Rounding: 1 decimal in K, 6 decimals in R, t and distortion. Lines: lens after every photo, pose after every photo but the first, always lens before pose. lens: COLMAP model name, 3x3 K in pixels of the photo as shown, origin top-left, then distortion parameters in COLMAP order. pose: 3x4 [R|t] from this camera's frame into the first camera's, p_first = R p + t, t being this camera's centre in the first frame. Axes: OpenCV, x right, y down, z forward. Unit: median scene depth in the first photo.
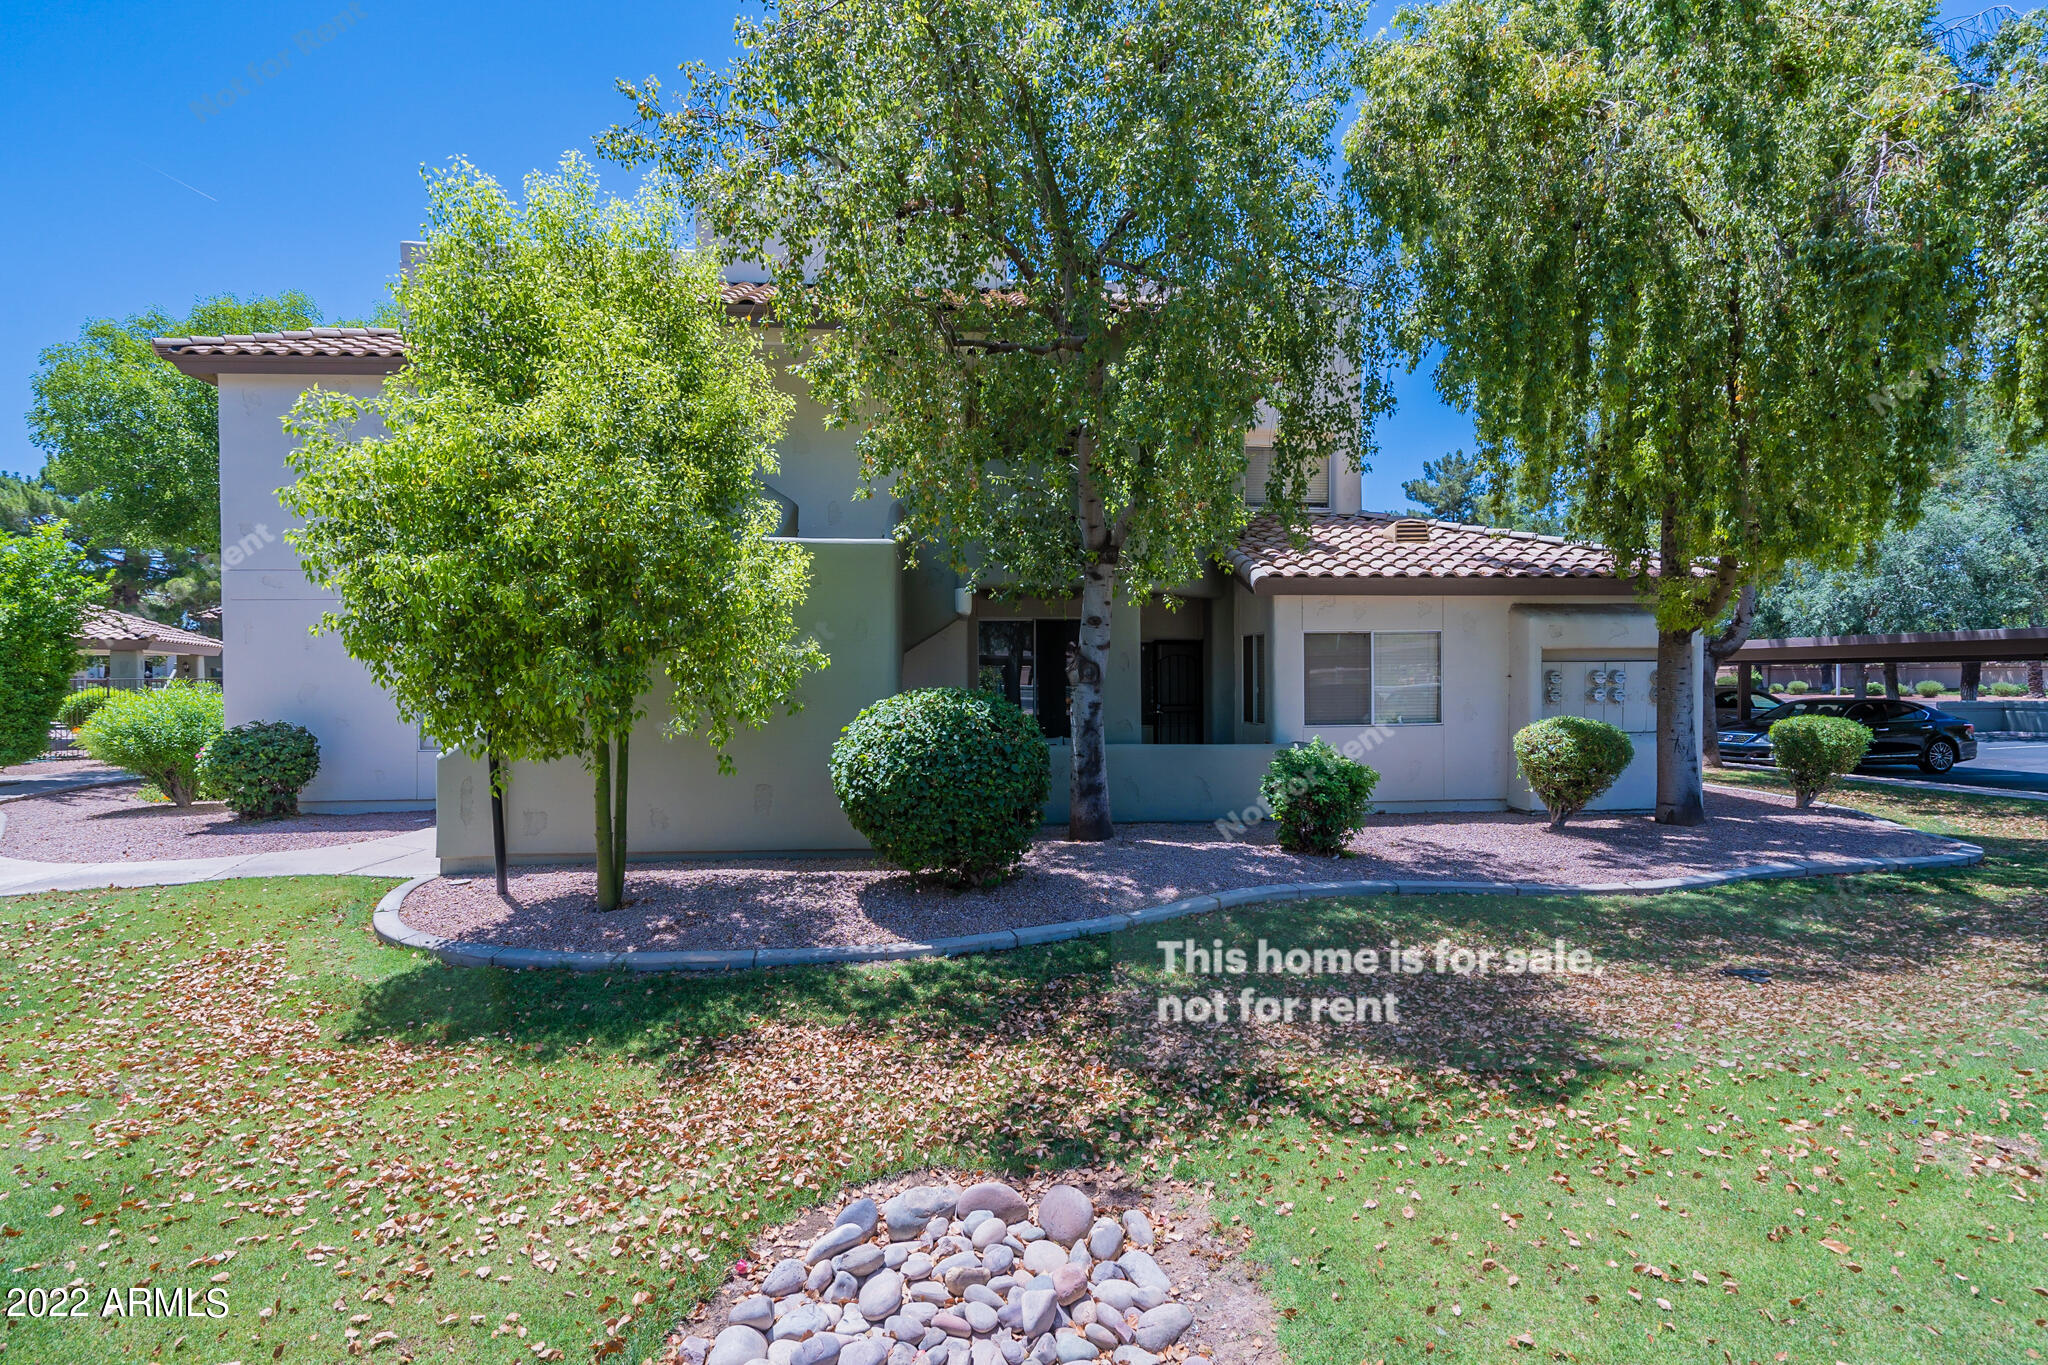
lens RADIAL K [[974.2, 0, 1021.4], [0, 974.2, 709.7], [0, 0, 1]] dist [-0.000659, 0.000332]
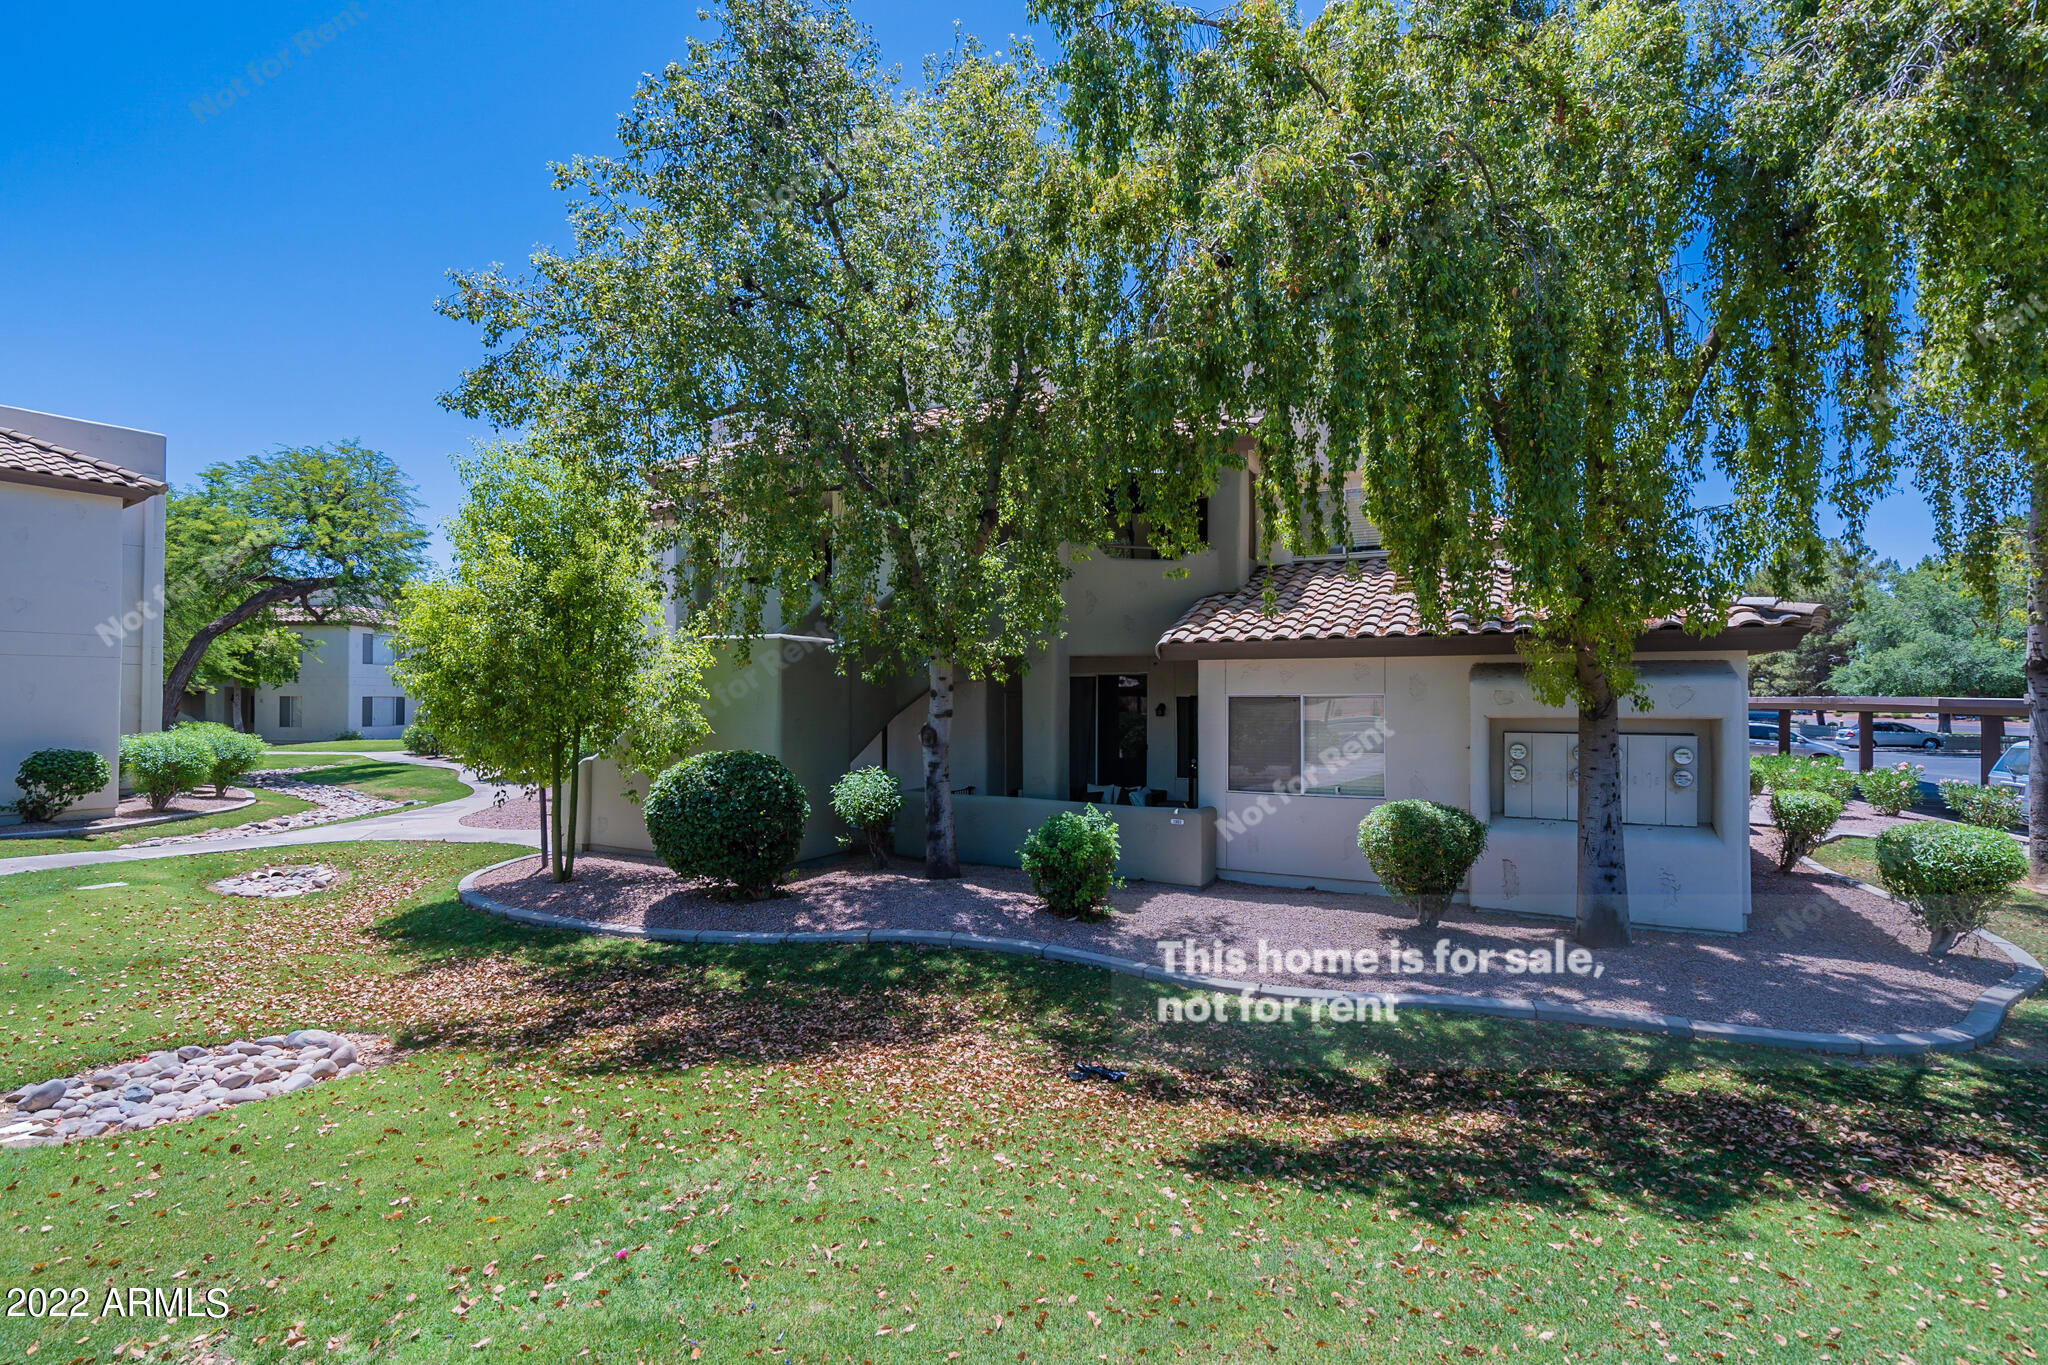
lens RADIAL K [[951.7, 0, 1021.5], [0, 951.7, 701.2], [0, 0, 1]] dist [-0.000403, -0.000495]
pose [[0.819969, -0.001091, -0.572407, 0.674282], [-0.024261, 0.999033, -0.036659, -0.034247], [0.571894, 0.043947, 0.819150, 0.089268]]
